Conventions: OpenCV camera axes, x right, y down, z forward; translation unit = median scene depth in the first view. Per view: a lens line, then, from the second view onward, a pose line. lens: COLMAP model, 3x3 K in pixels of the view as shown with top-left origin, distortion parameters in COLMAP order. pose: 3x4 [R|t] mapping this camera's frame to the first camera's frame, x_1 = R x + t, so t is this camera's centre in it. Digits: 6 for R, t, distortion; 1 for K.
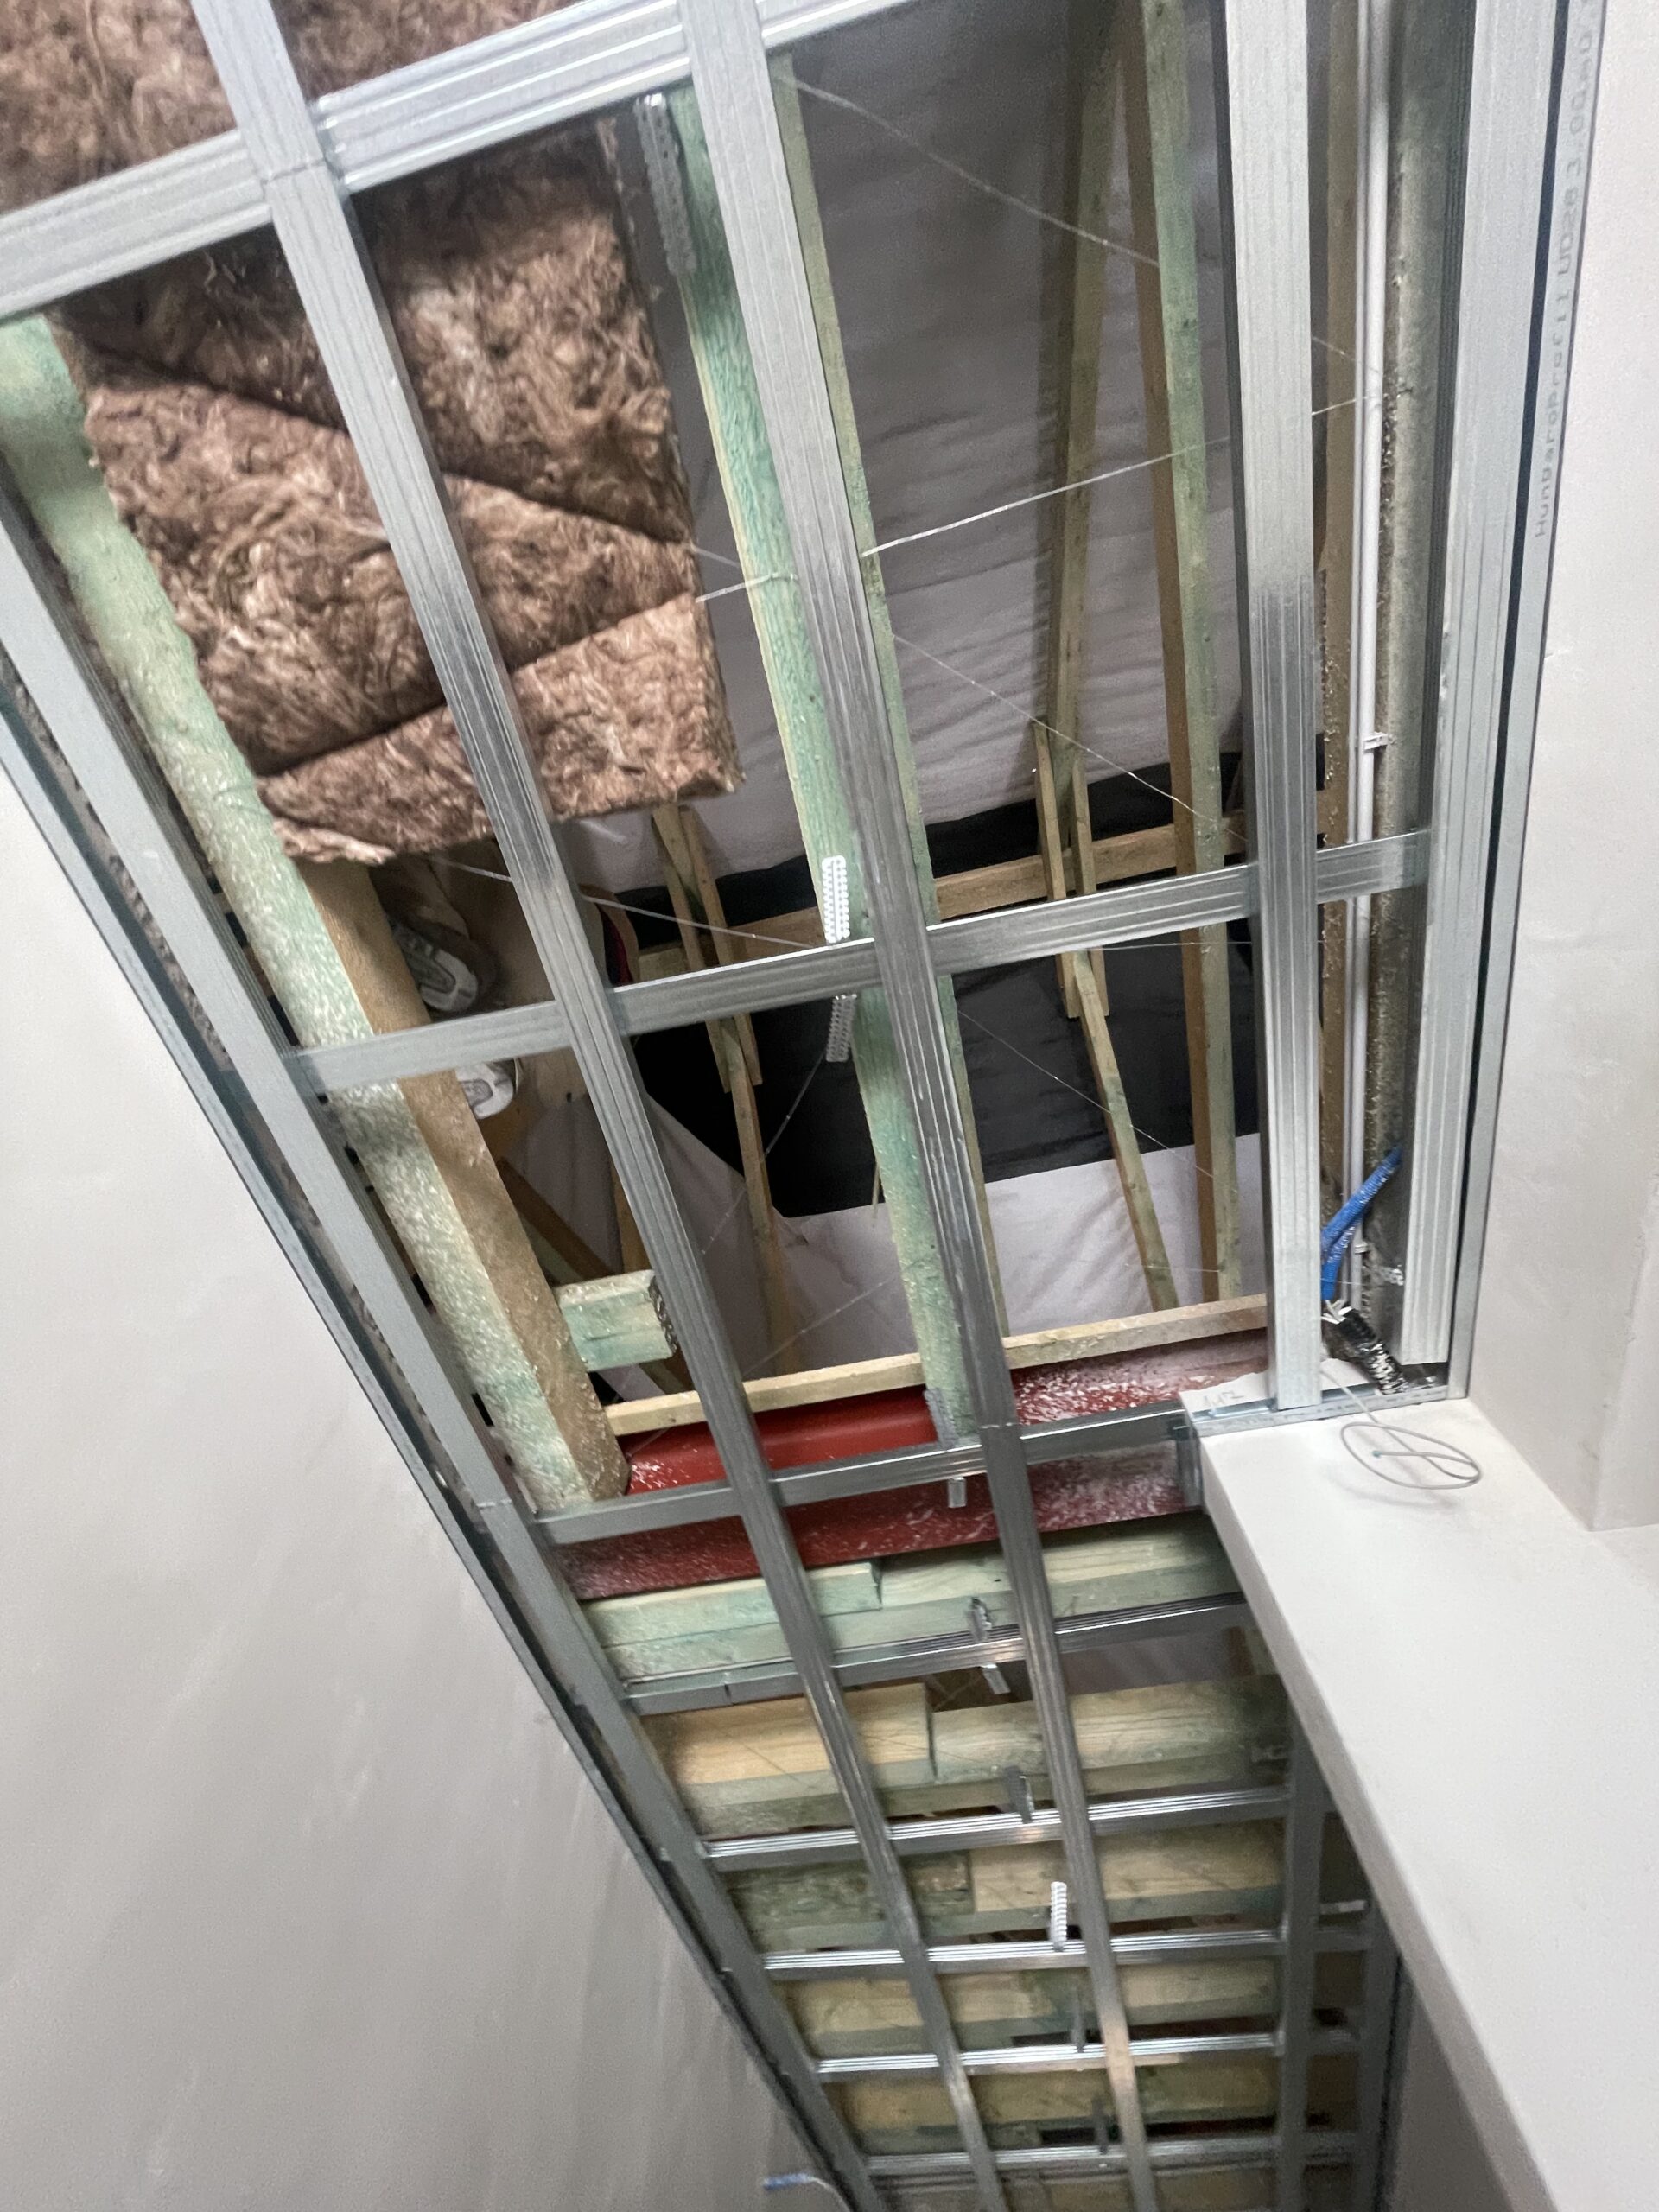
lens RADIAL K [[890.4, 0, 833.7], [0, 890.4, 1107.3], [0, 0, 1]] dist [-0.002828, 0.000141]
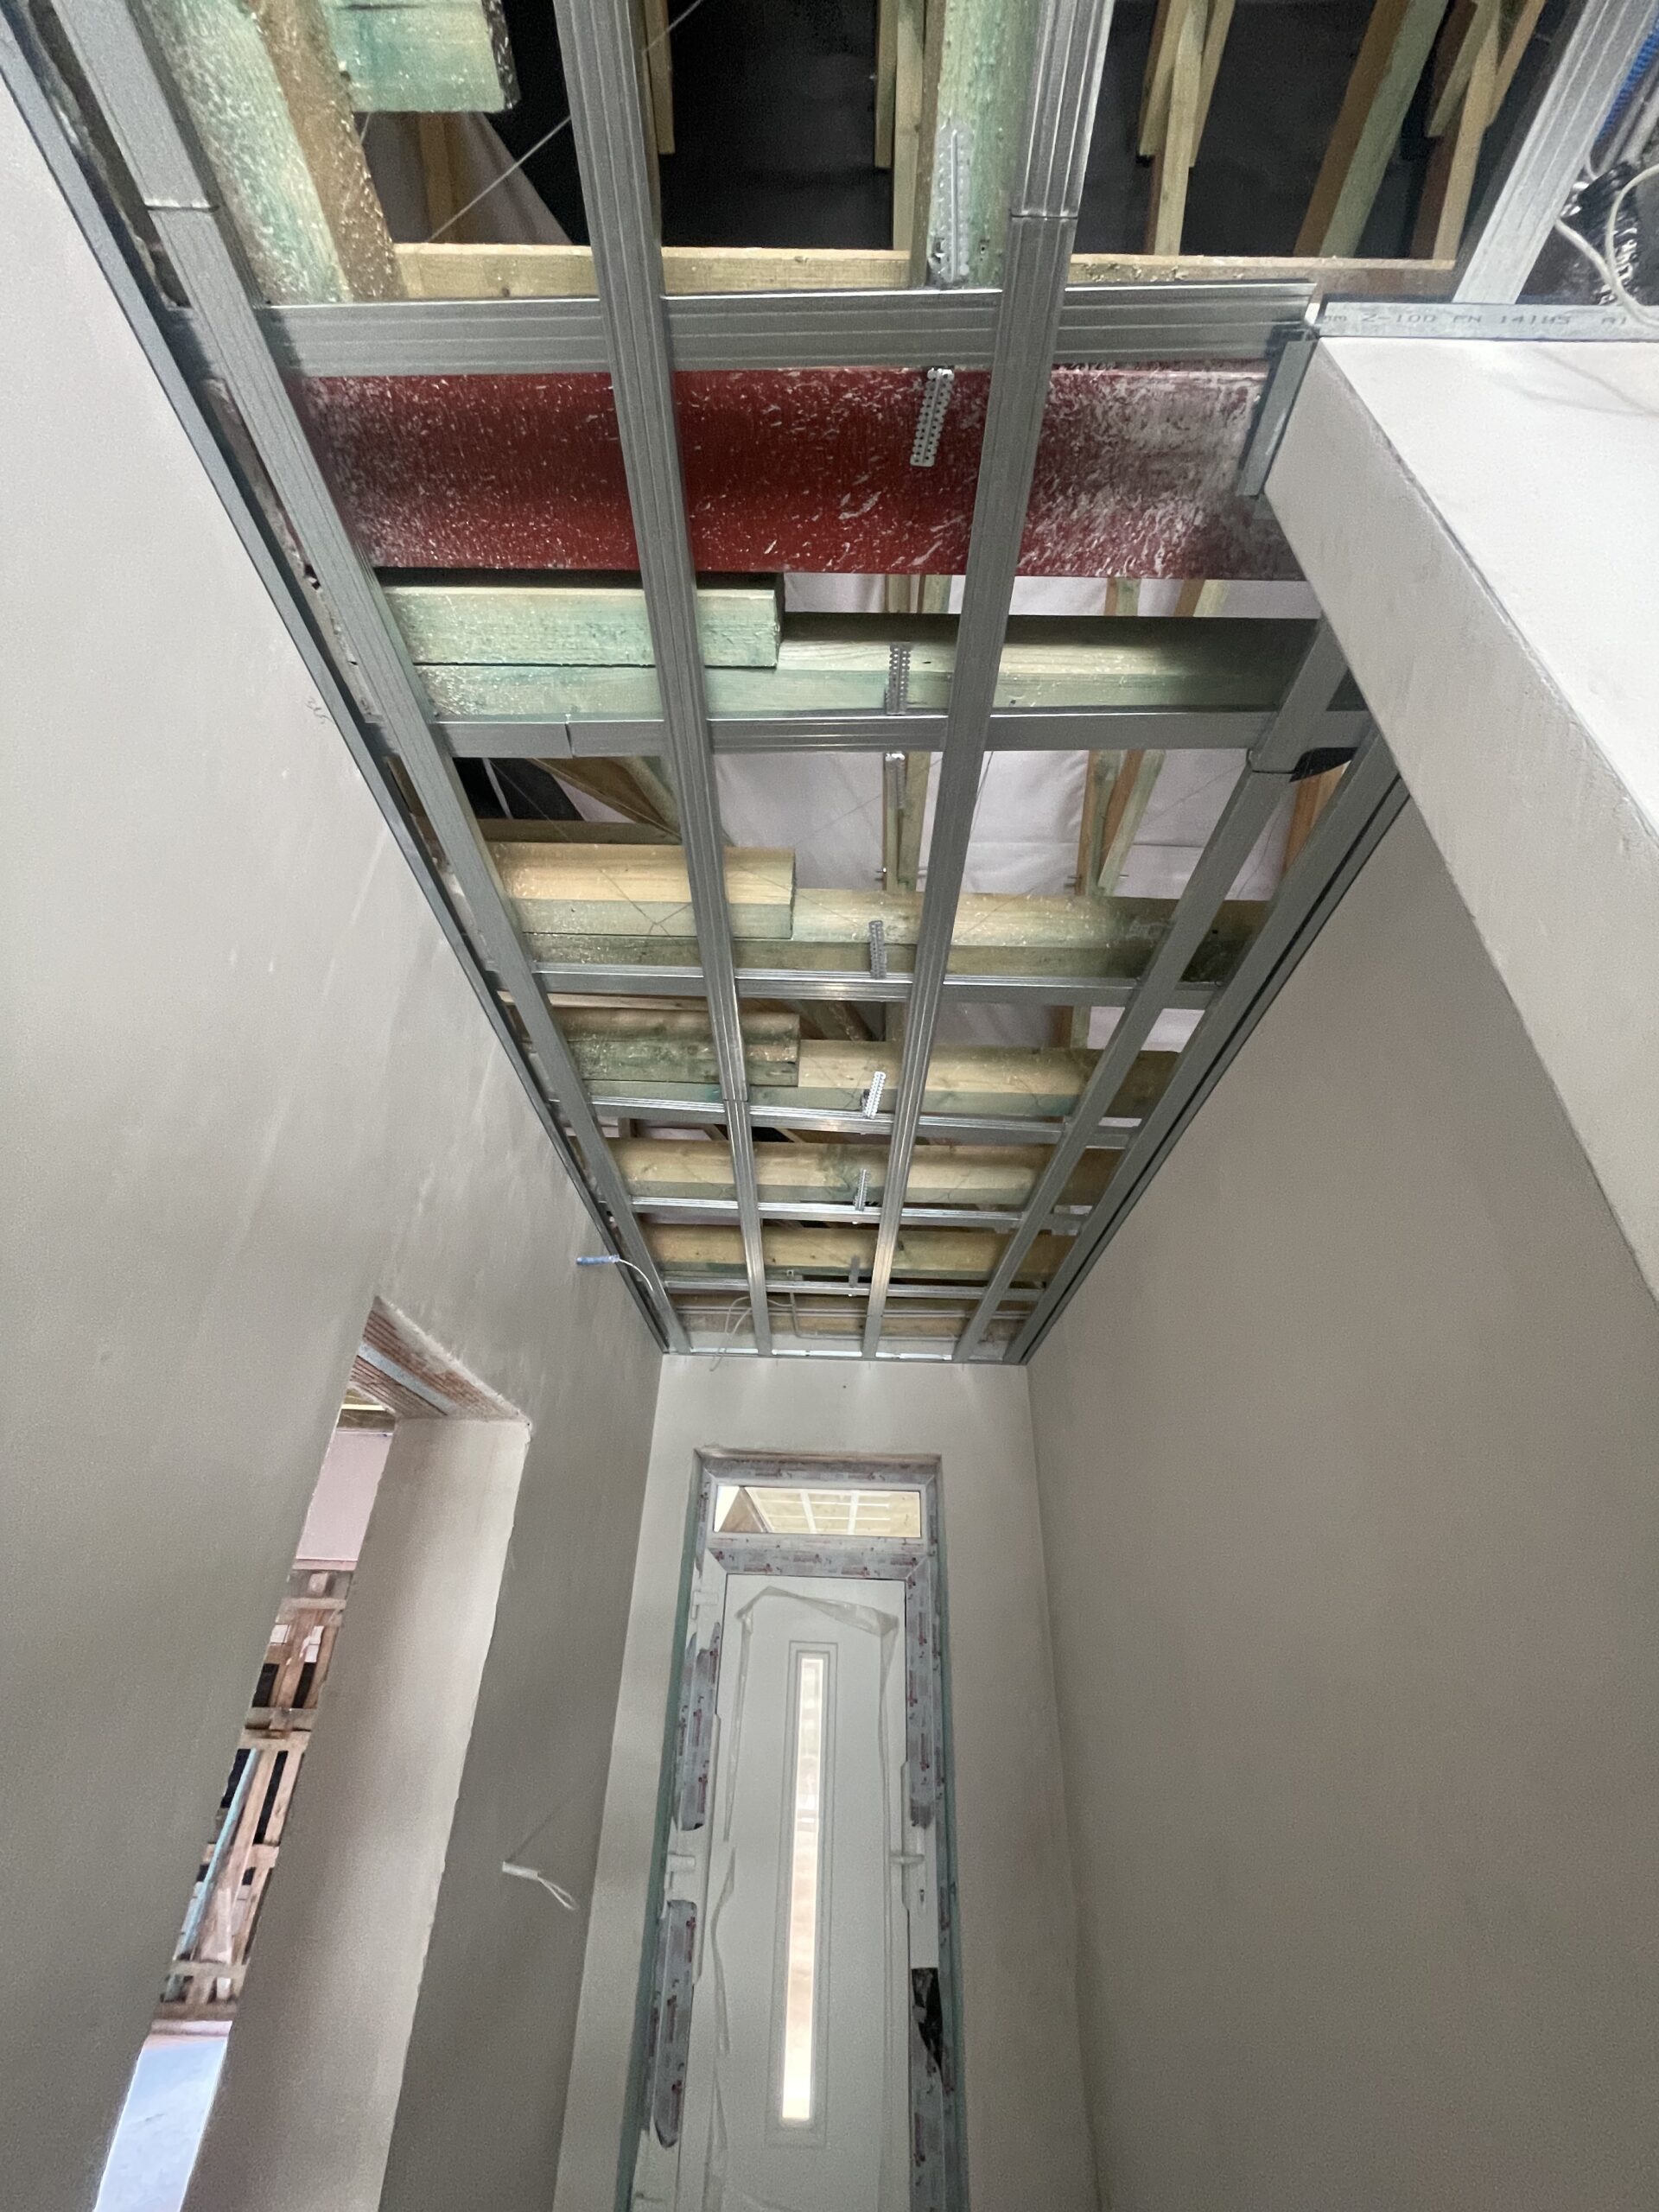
lens RADIAL K [[890.4, 0, 833.7], [0, 890.4, 1107.3], [0, 0, 1]] dist [-0.002828, 0.000141]
pose [[0.973441, 0.128105, 0.189742, 0.002840], [-0.210468, 0.826889, 0.521496, 0.411002], [-0.090089, -0.547581, 0.831889, 0.115139]]
